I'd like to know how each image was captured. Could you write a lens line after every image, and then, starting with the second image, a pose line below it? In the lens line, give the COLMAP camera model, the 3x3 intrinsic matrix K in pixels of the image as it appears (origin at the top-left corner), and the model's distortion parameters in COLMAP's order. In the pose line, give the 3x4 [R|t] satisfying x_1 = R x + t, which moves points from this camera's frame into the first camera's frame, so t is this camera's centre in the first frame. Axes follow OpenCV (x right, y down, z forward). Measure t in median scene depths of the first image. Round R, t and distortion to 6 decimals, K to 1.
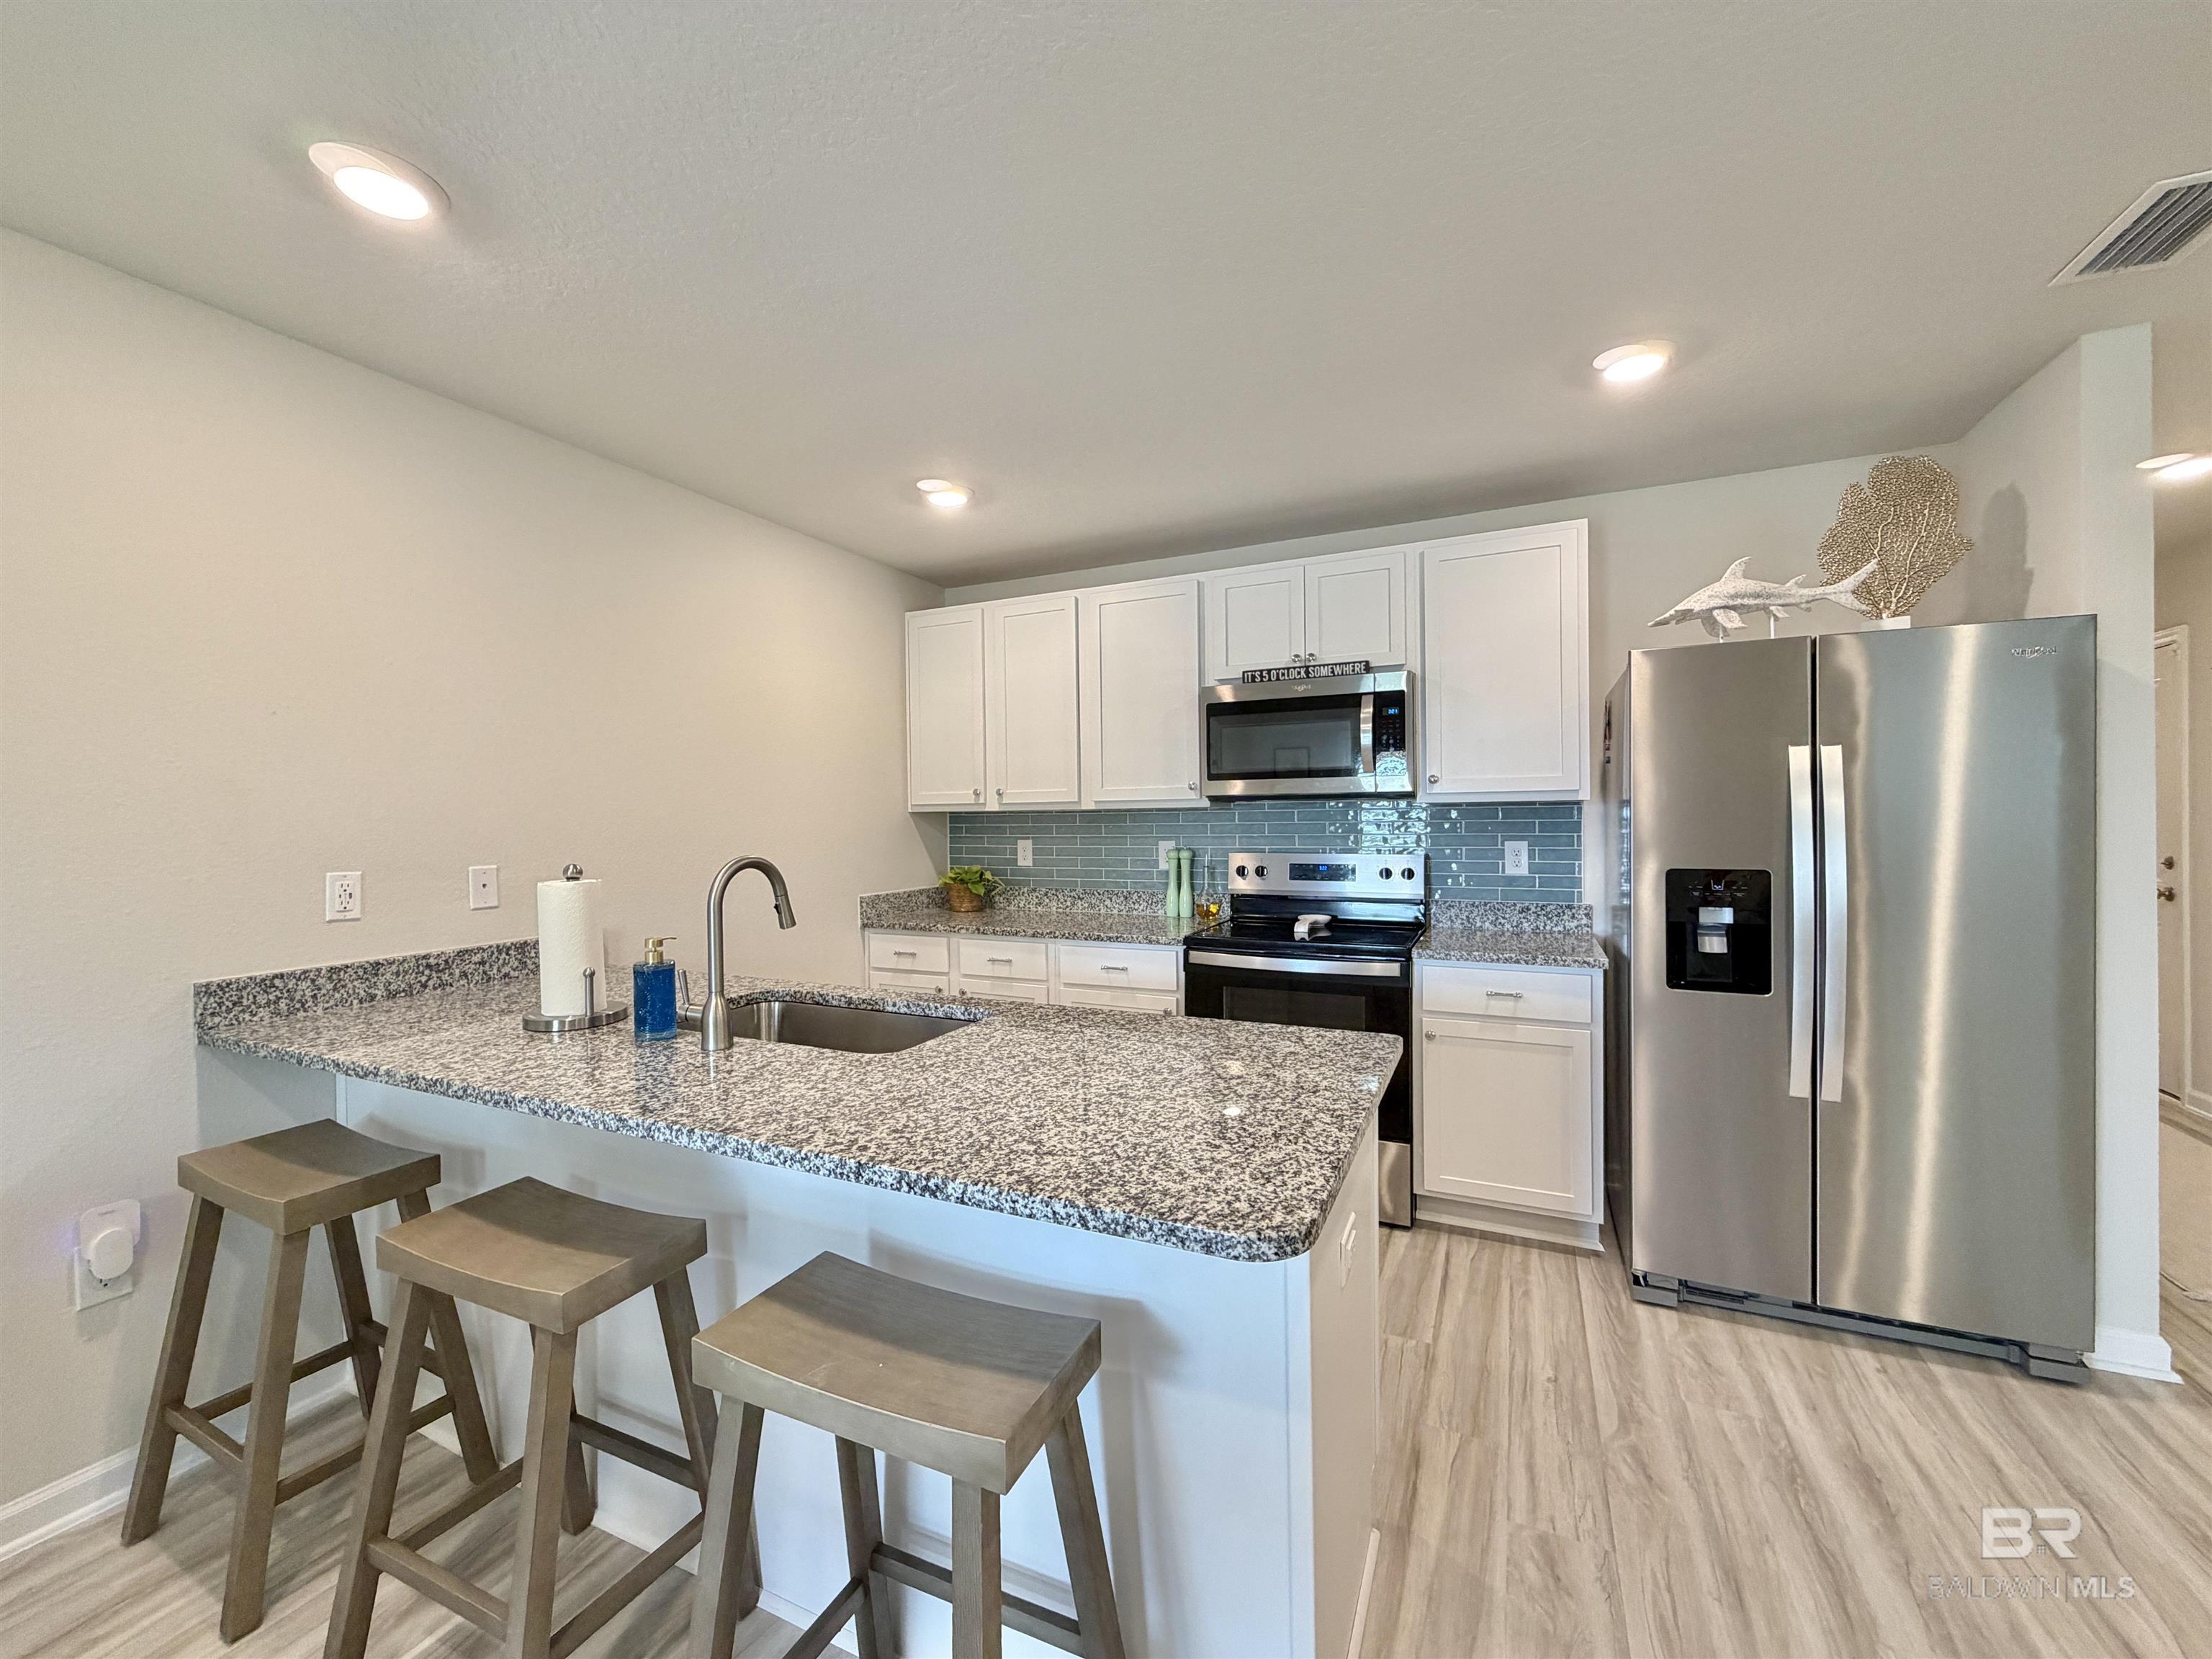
lens RADIAL K [[875.6, 0, 1100.7], [0, 875.6, 833.2], [0, 0, 1]] dist [0.004204, 0.000563]
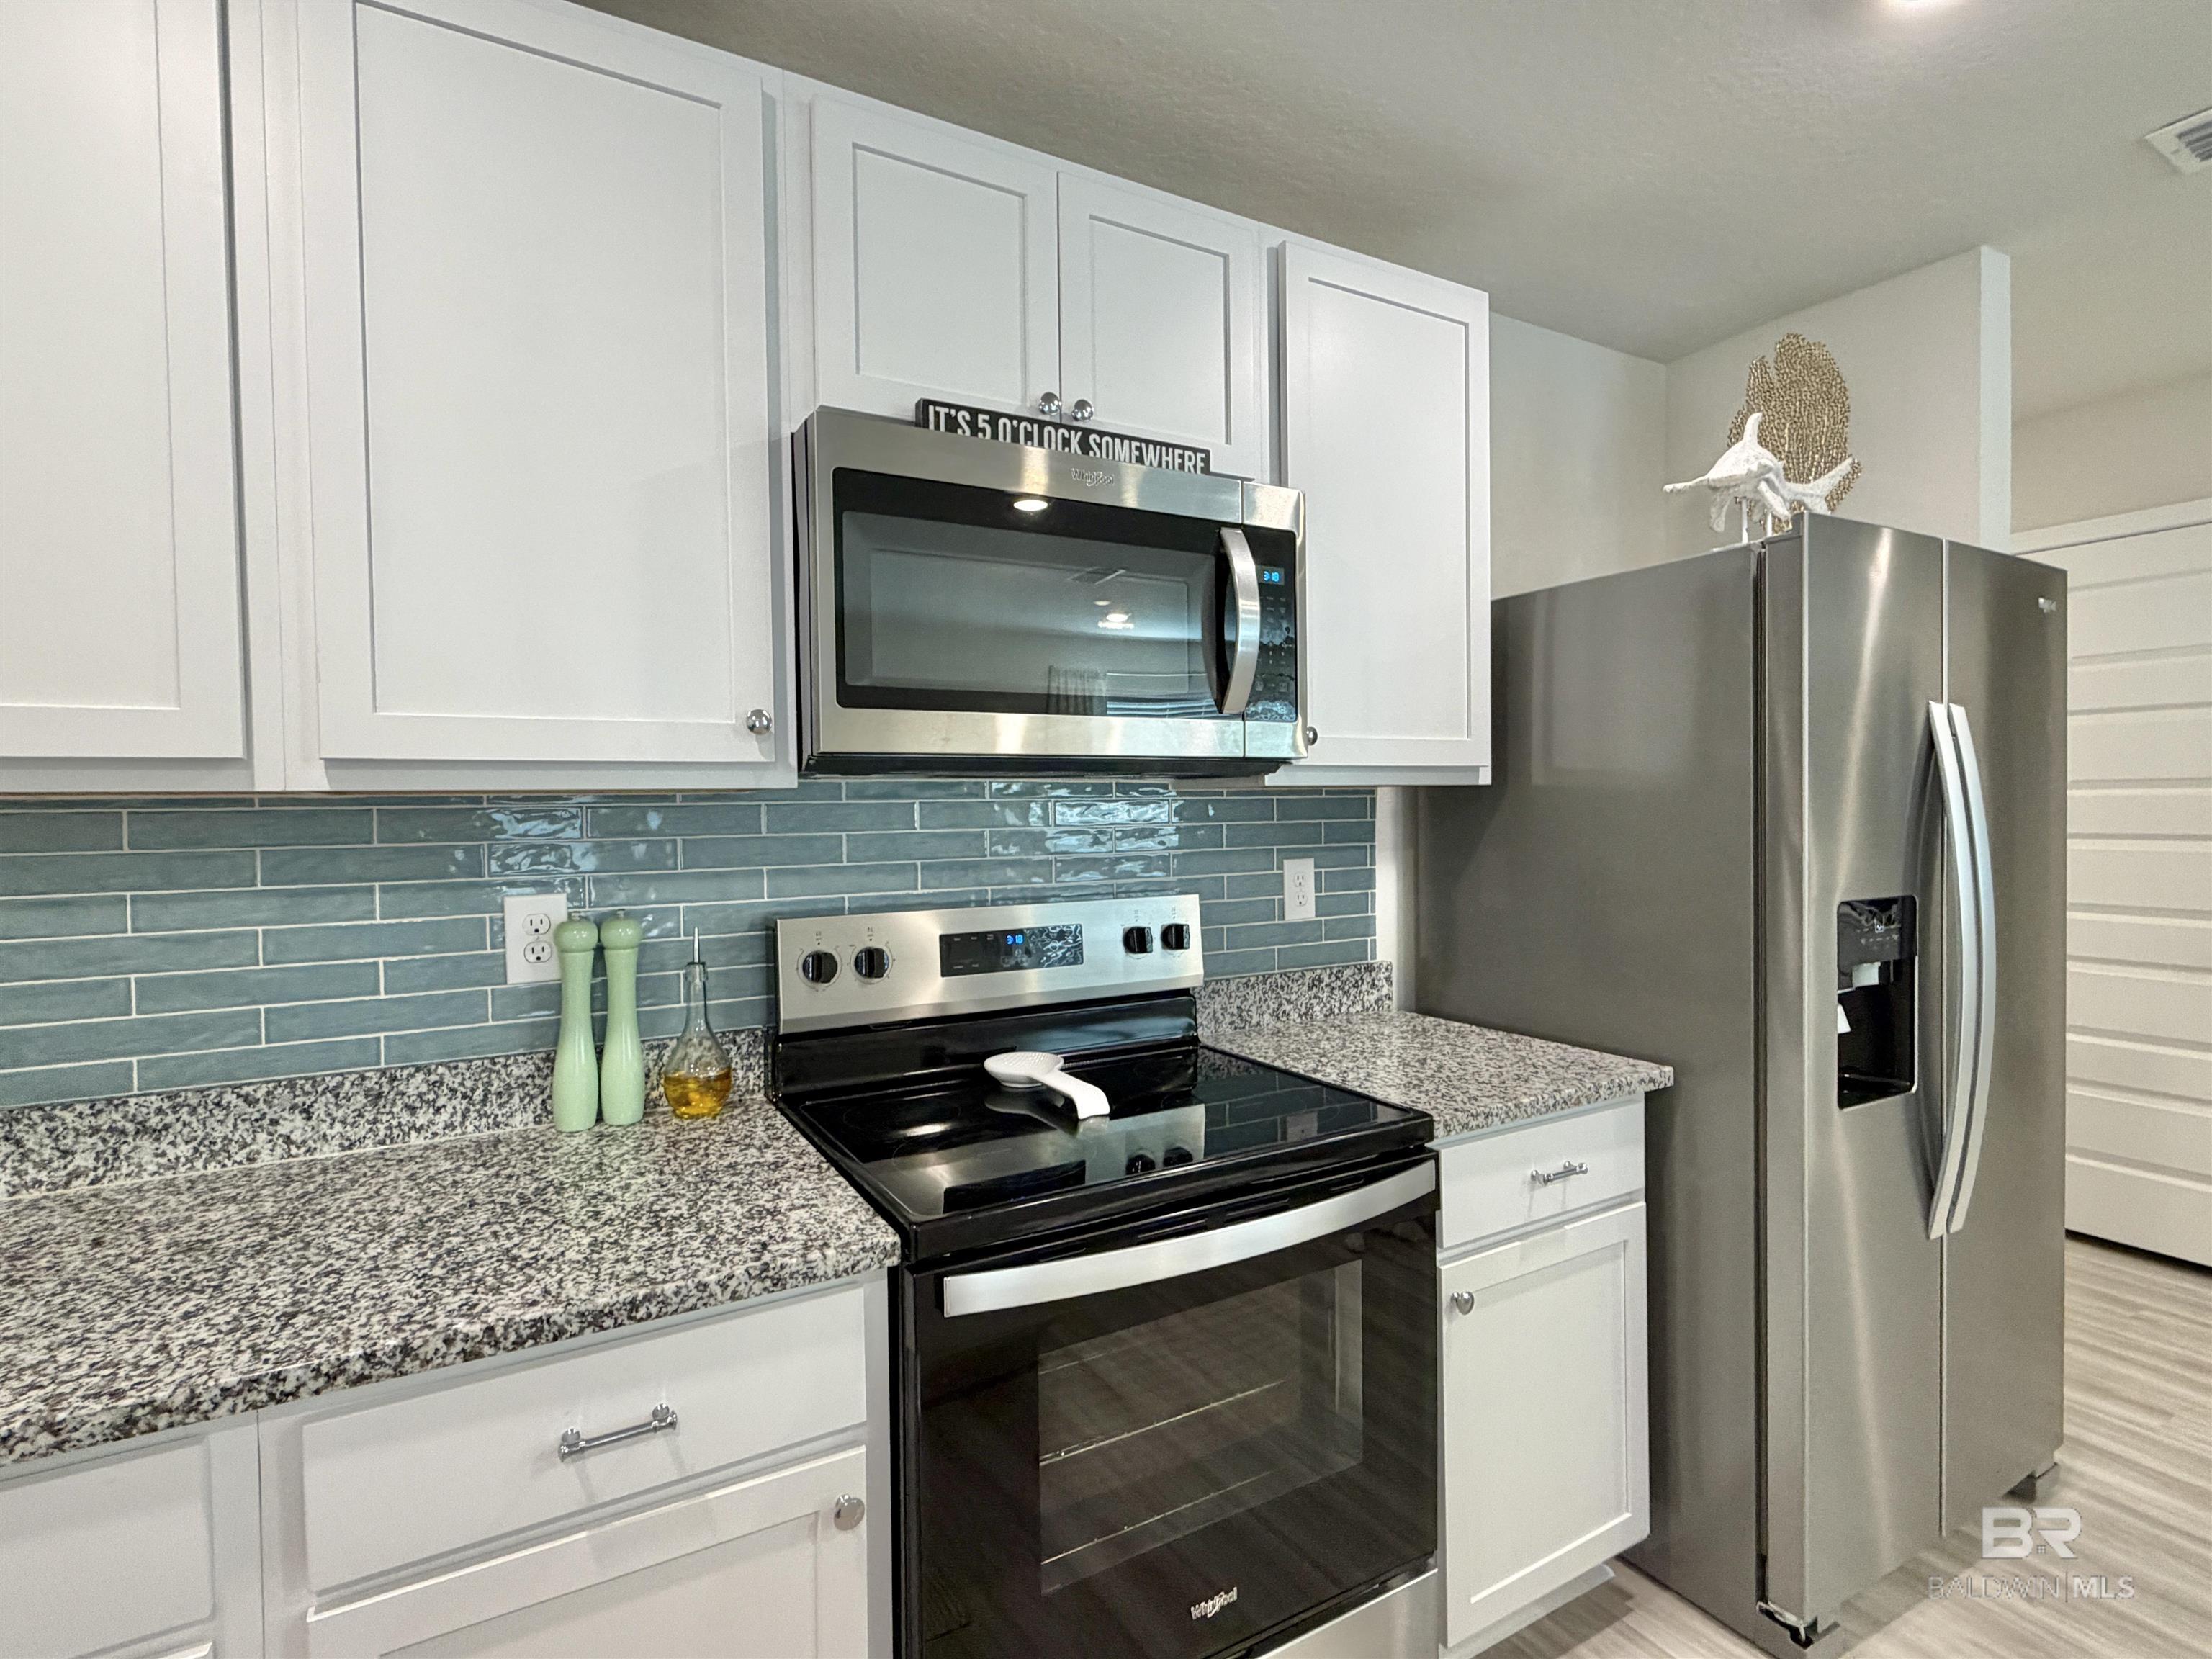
lens RADIAL K [[1084.2, 0, 1105.5], [0, 1084.2, 827.1], [0, 0, 1]] dist [0.001669, -0.002198]
pose [[0.575382, -0.011315, 0.817806, -0.146079], [0.020383, 0.999792, -0.000508, -0.012669], [-0.817631, 0.016962, 0.575493, 0.681186]]
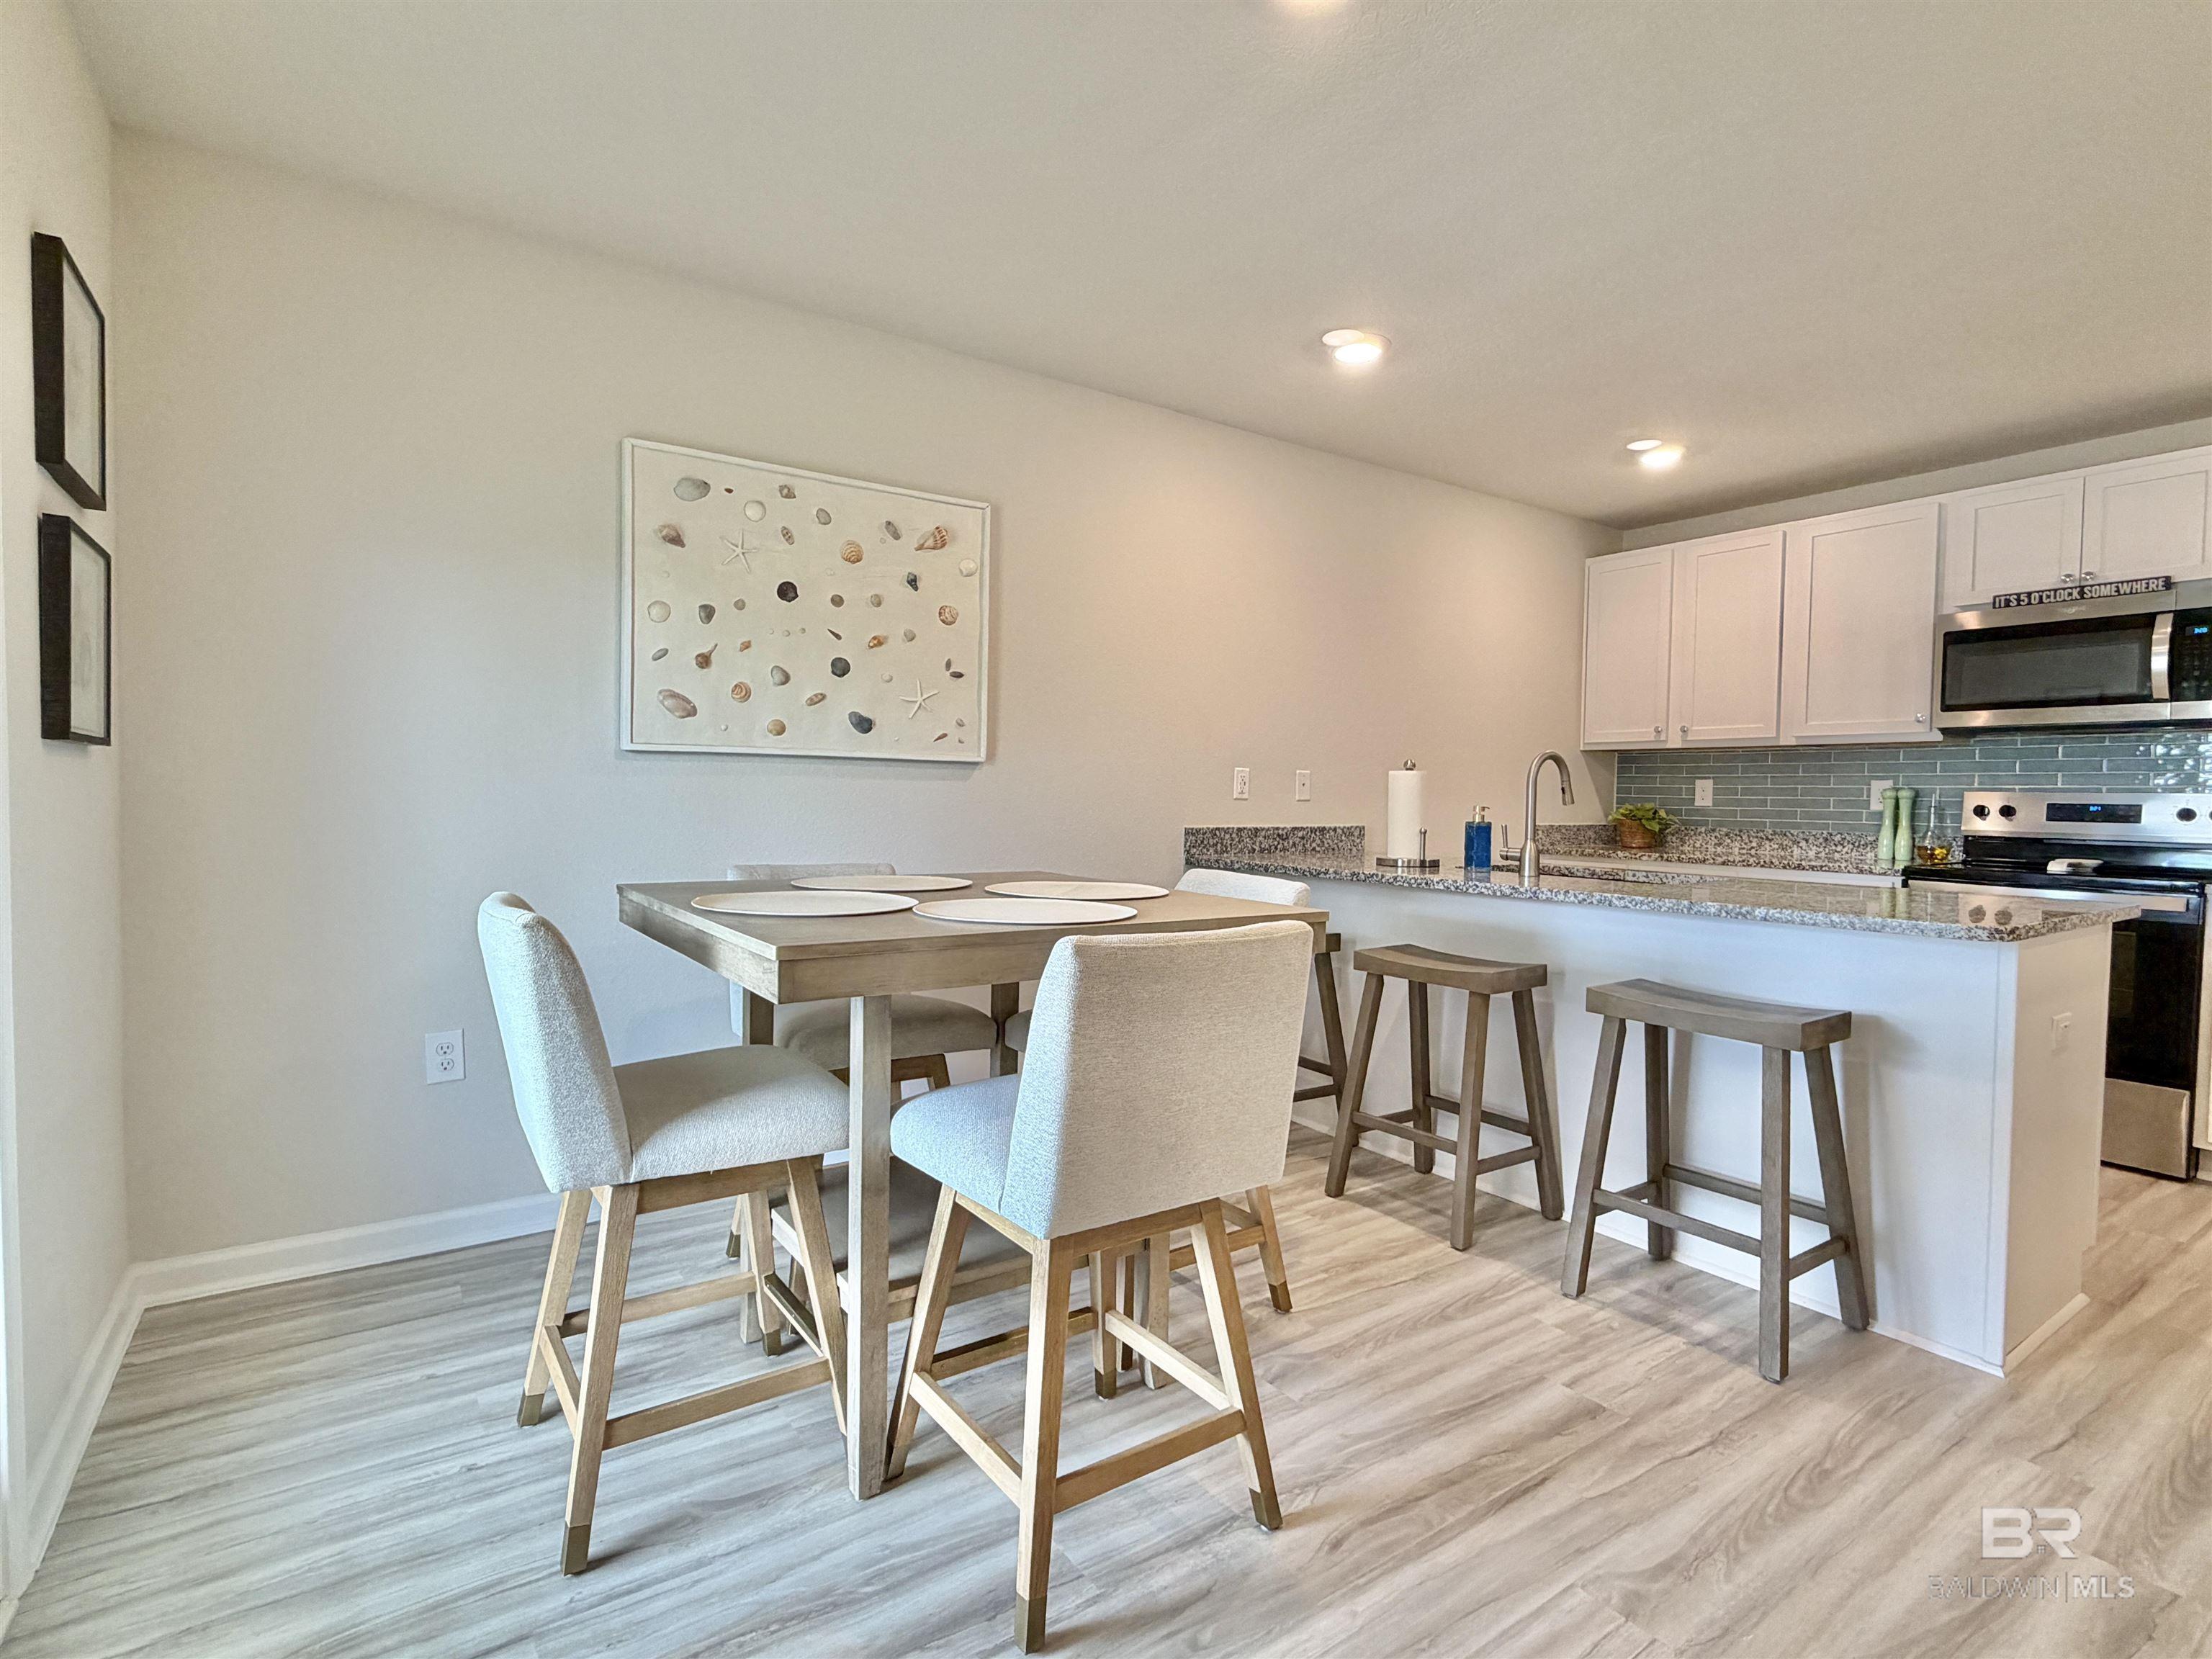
lens RADIAL K [[1084.2, 0, 1101.9], [0, 1084.2, 833.3], [0, 0, 1]] dist [0.001669, -0.002198]
pose [[0.864008, 0.044301, -0.501525, -0.070471], [-0.036379, 0.999011, 0.025571, 0.075355], [0.502162, -0.003849, 0.864765, -0.489848]]
